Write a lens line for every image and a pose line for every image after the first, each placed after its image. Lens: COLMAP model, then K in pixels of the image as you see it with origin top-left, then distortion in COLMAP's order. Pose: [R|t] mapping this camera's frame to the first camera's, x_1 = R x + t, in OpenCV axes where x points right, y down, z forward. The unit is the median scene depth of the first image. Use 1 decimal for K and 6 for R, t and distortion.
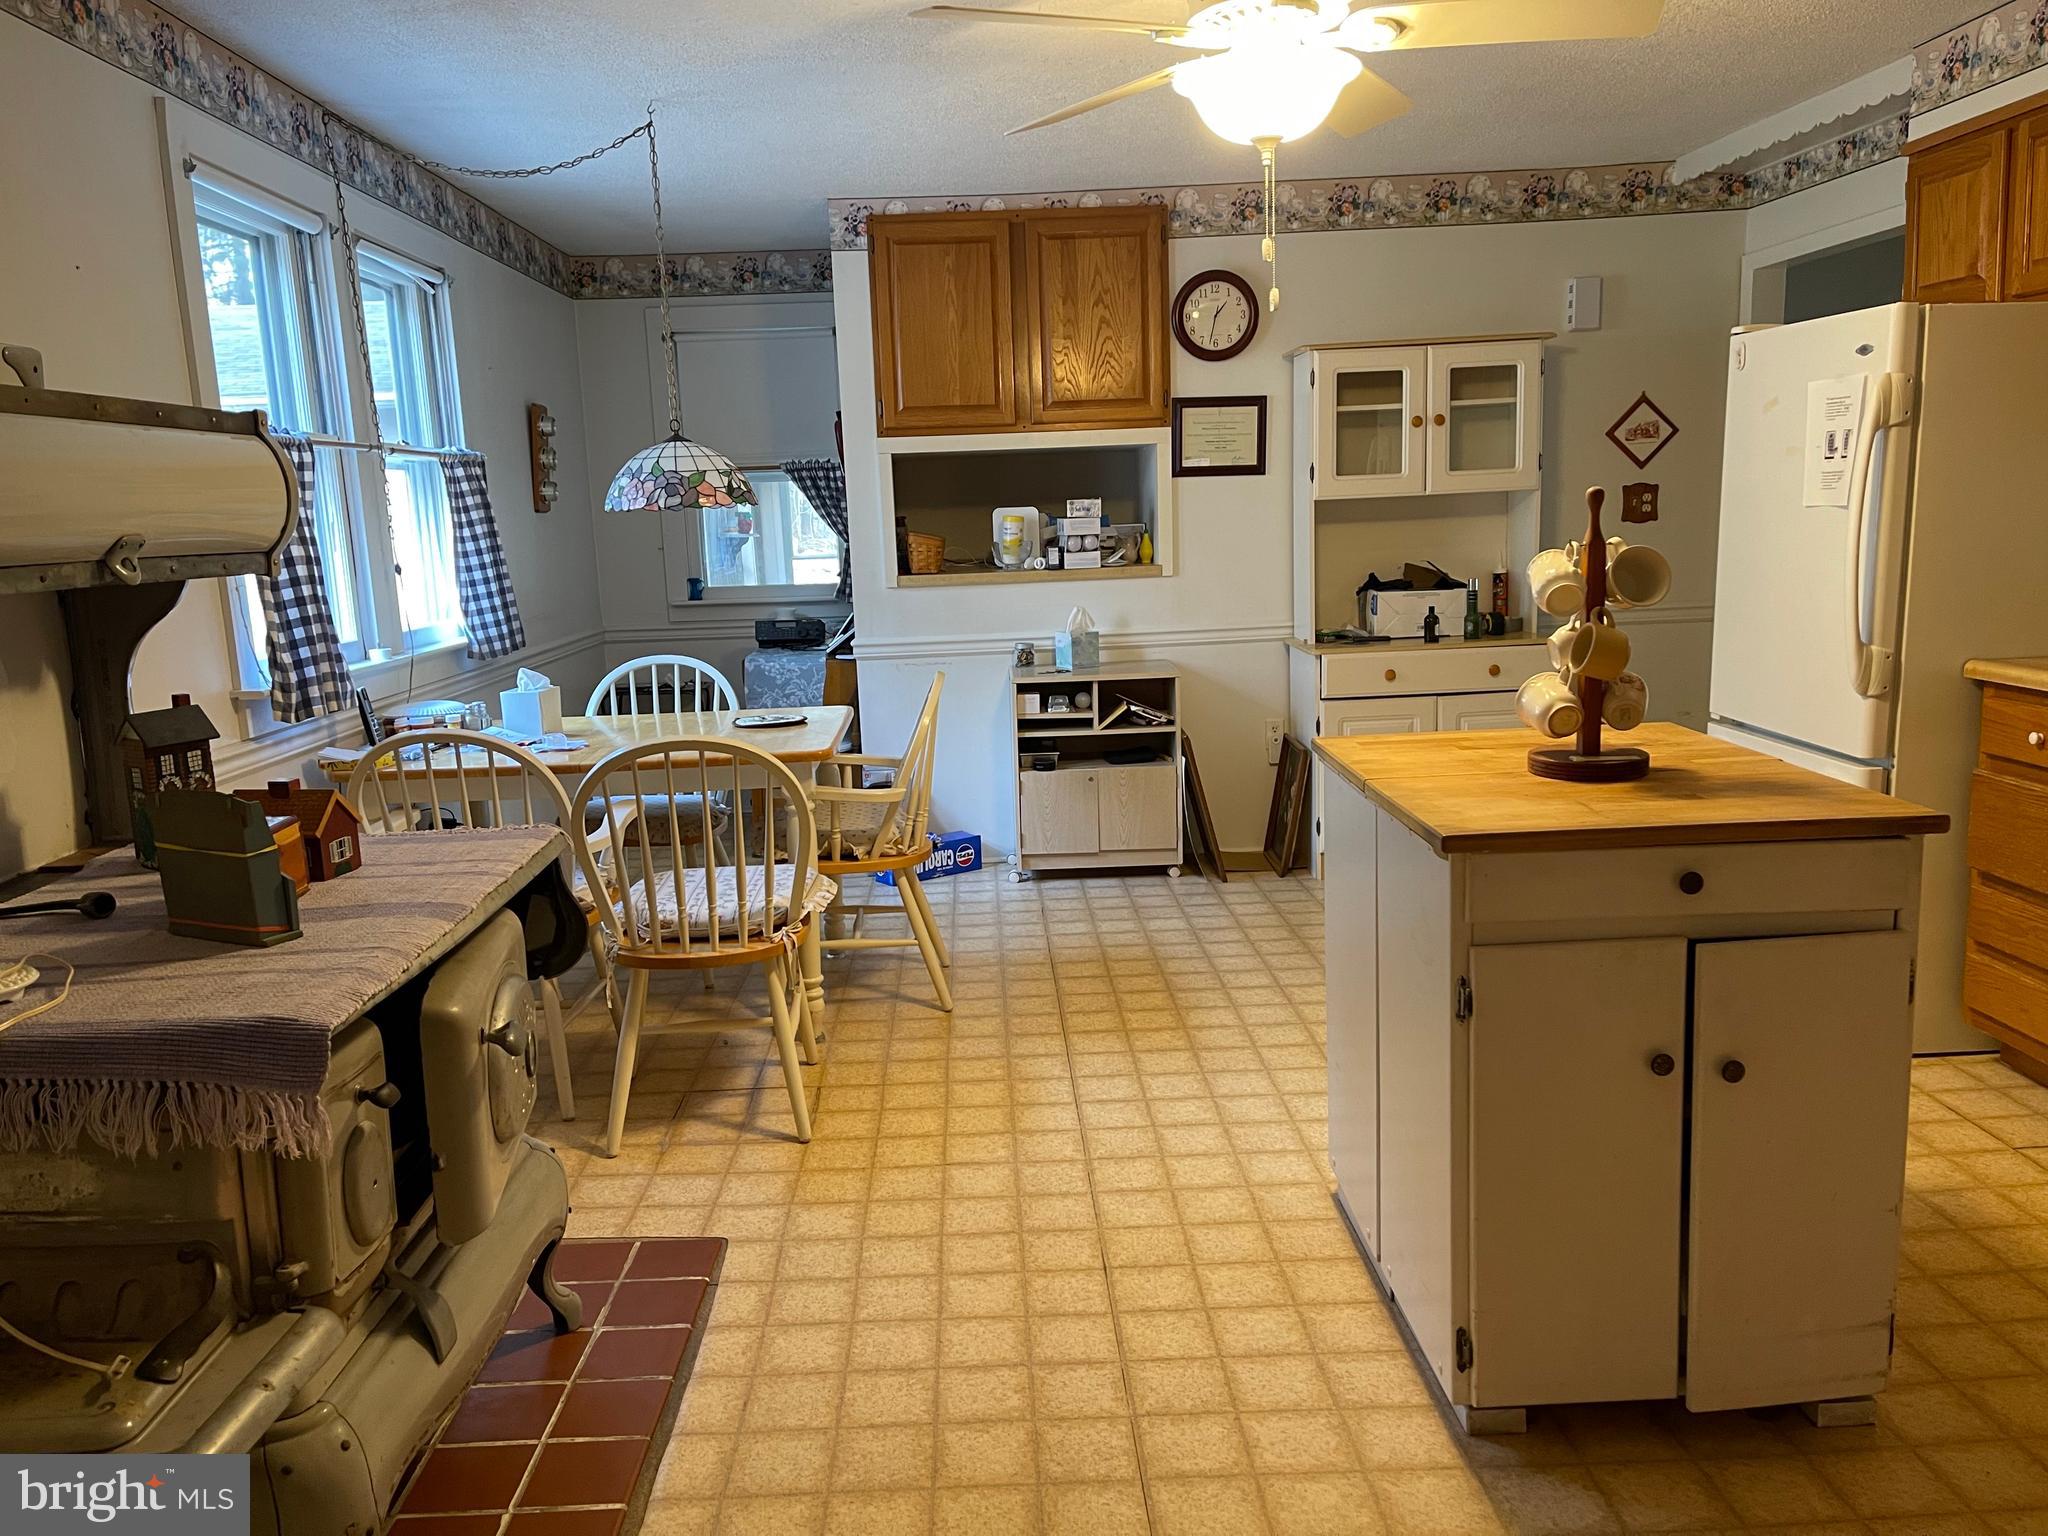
lens RADIAL K [[1544.0, 0, 1004.7], [0, 1544.0, 774.4], [0, 0, 1]] dist [0.064645, -0.083736]
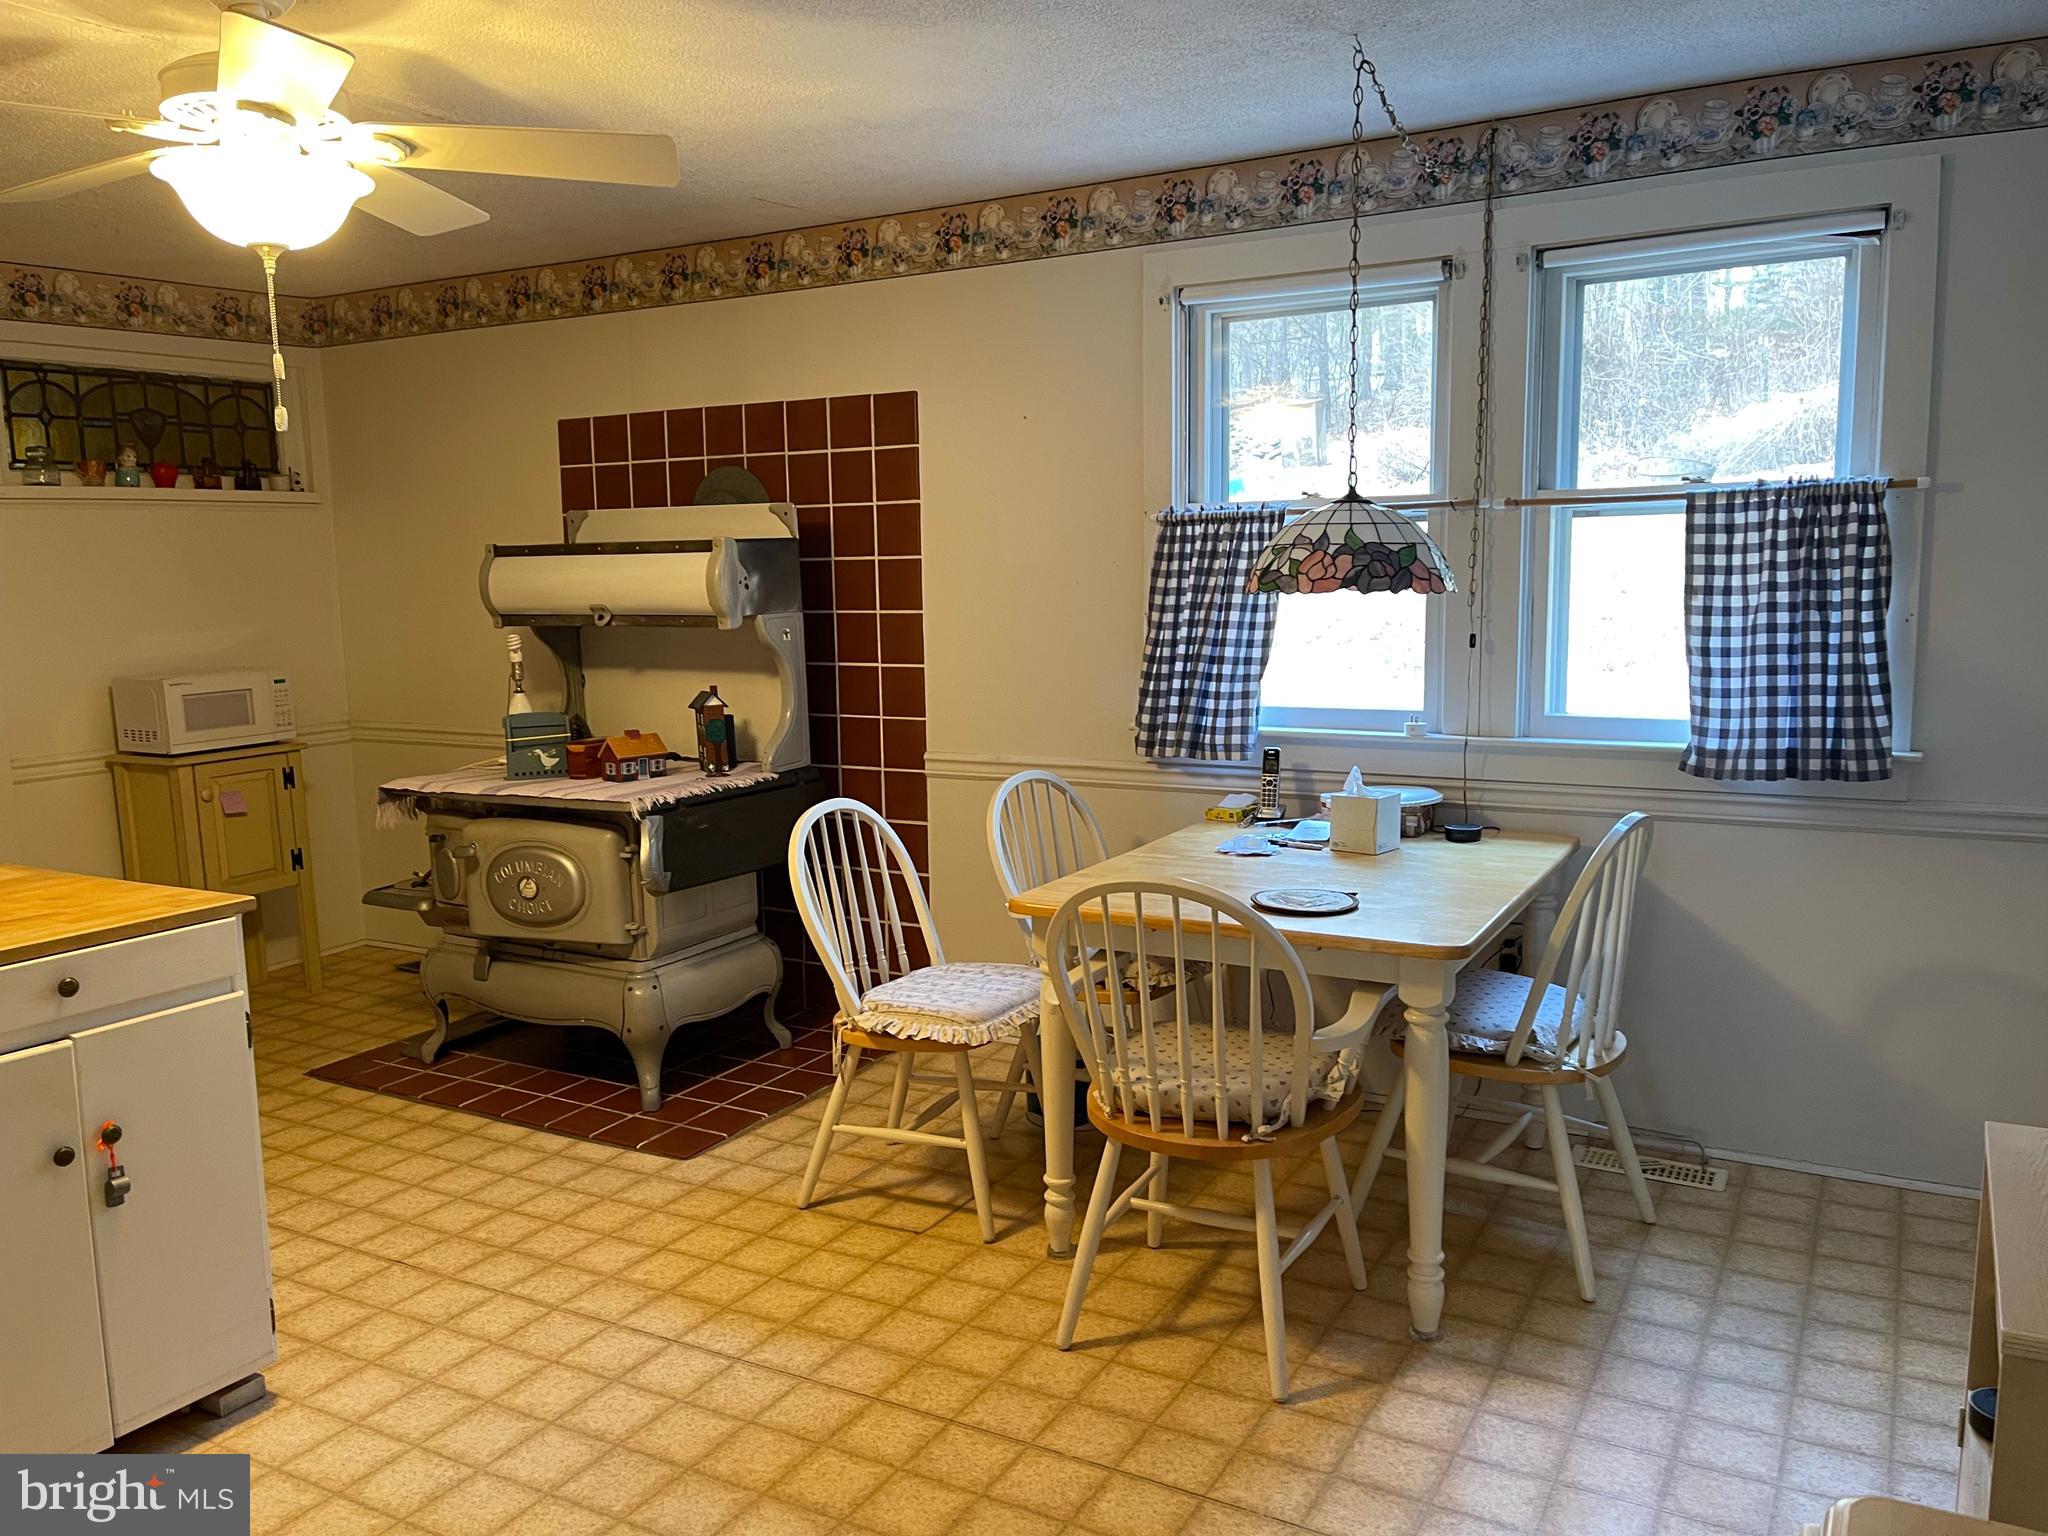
lens RADIAL K [[1544.0, 0, 1009.8], [0, 1544.0, 784.5], [0, 0, 1]] dist [0.064645, -0.083736]
pose [[-0.511786, 0.167833, -0.842560, 0.612841], [-0.105851, 0.960941, 0.255710, -0.309501], [0.852567, 0.220055, -0.474030, 1.497399]]
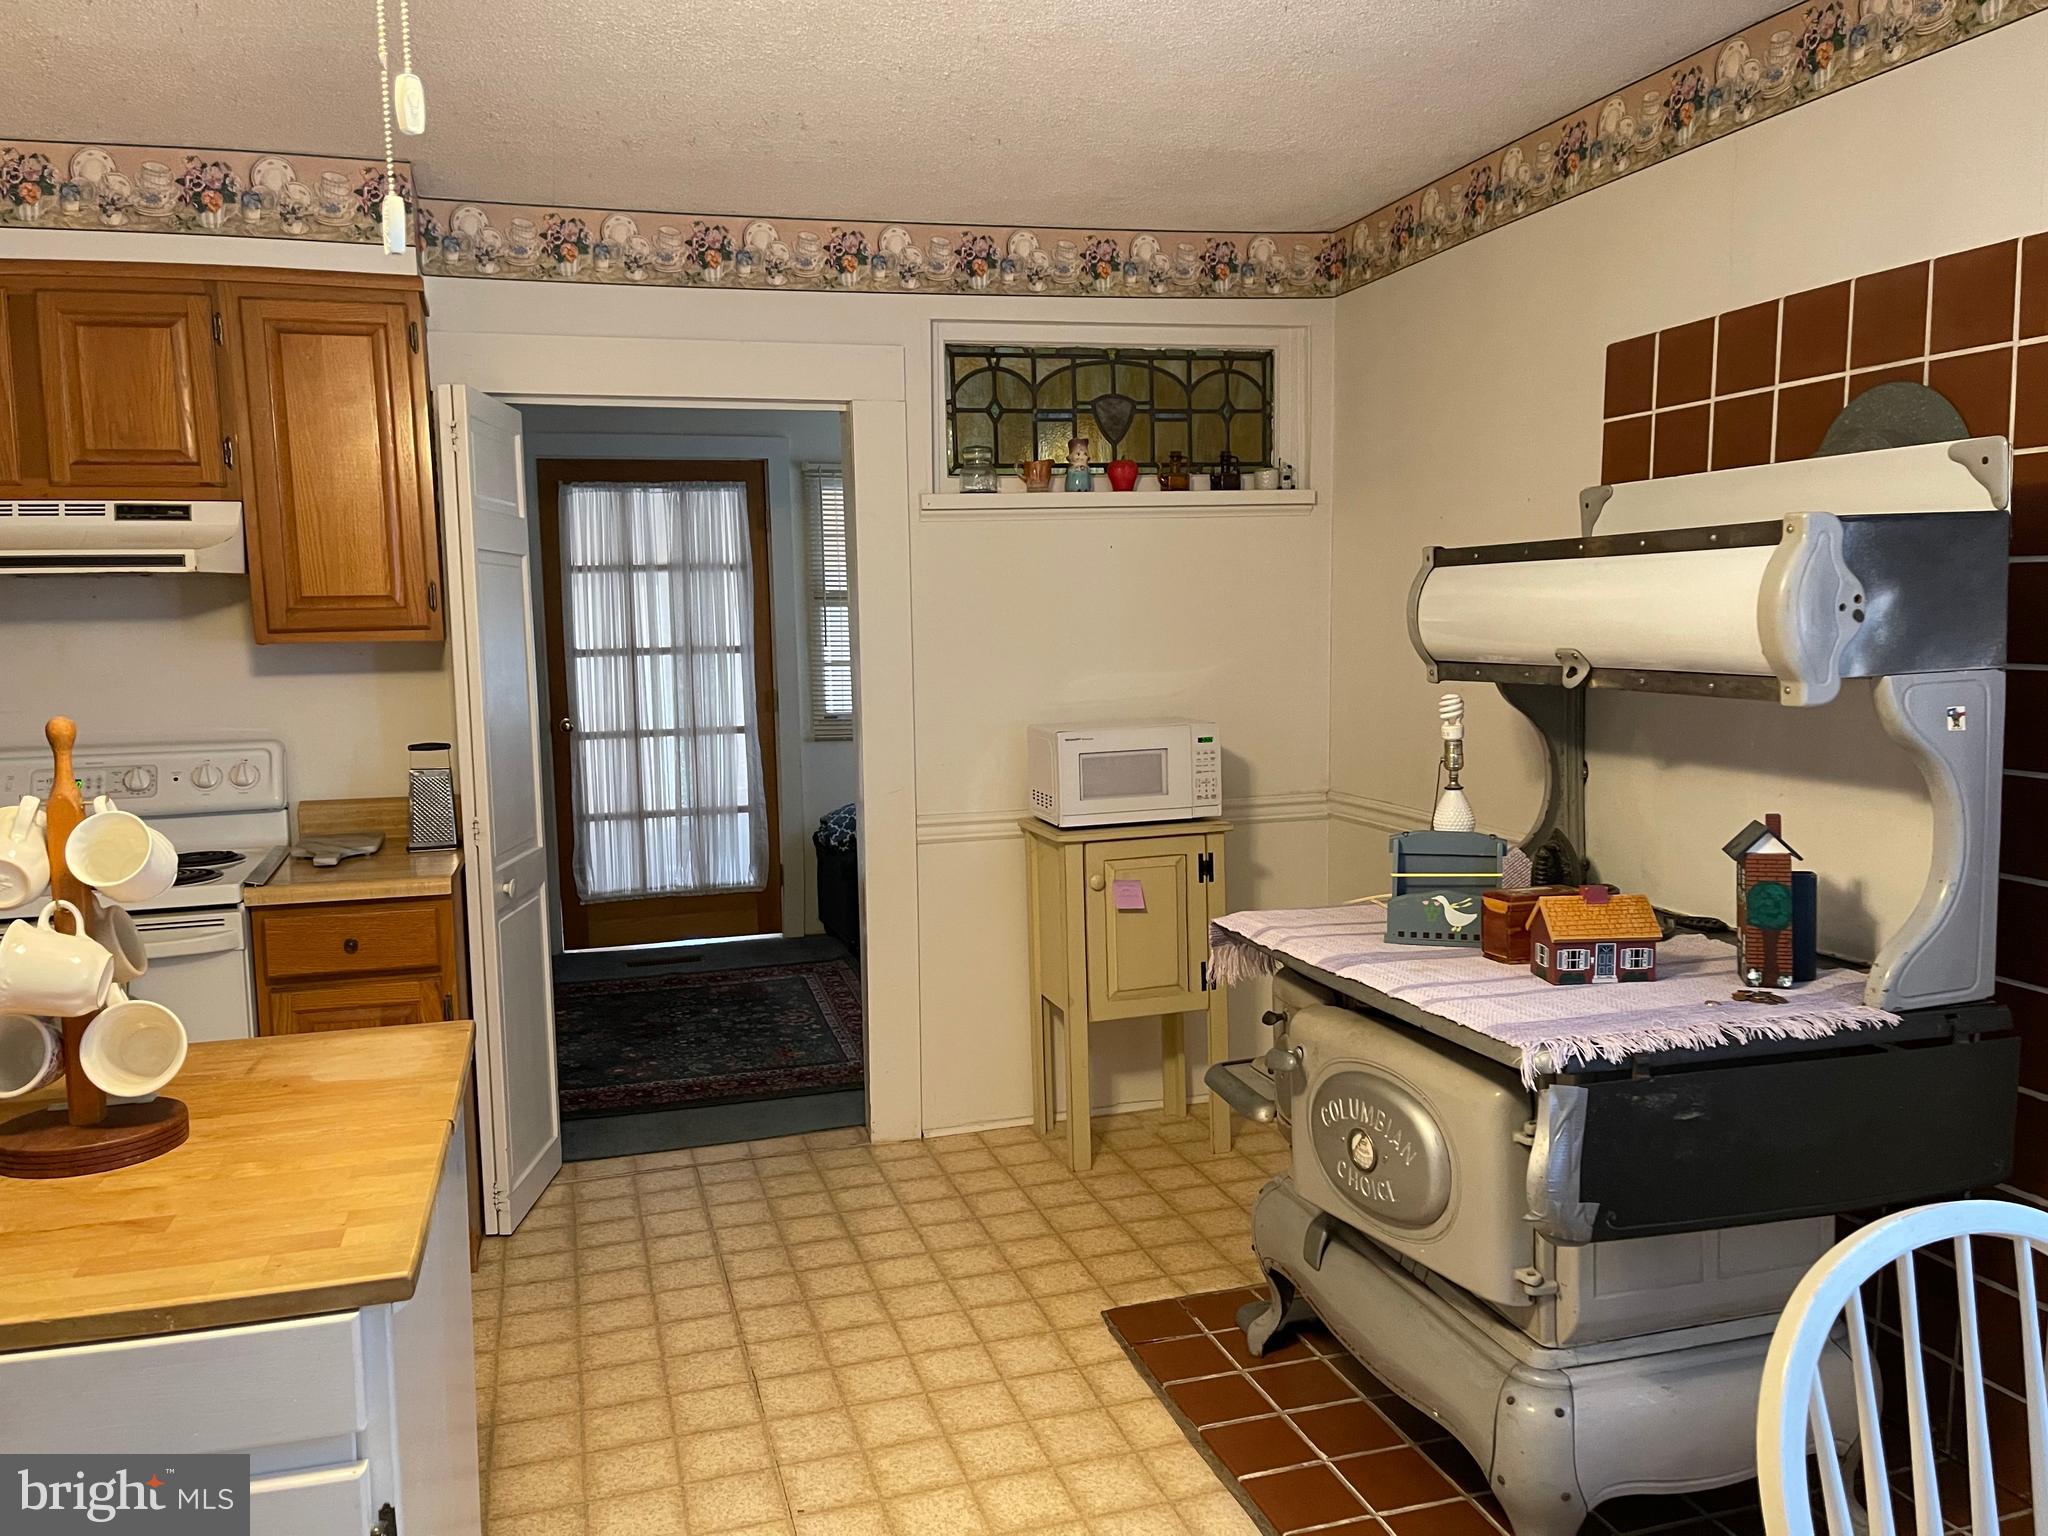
lens RADIAL K [[1544.0, 0, 1009.4], [0, 1544.0, 790.0], [0, 0, 1]] dist [0.064645, -0.083736]
pose [[-0.963513, 0.085466, -0.253651, 0.112470], [0.010807, 0.959301, 0.282179, -0.229068], [0.267444, 0.269142, -0.925222, 1.171452]]
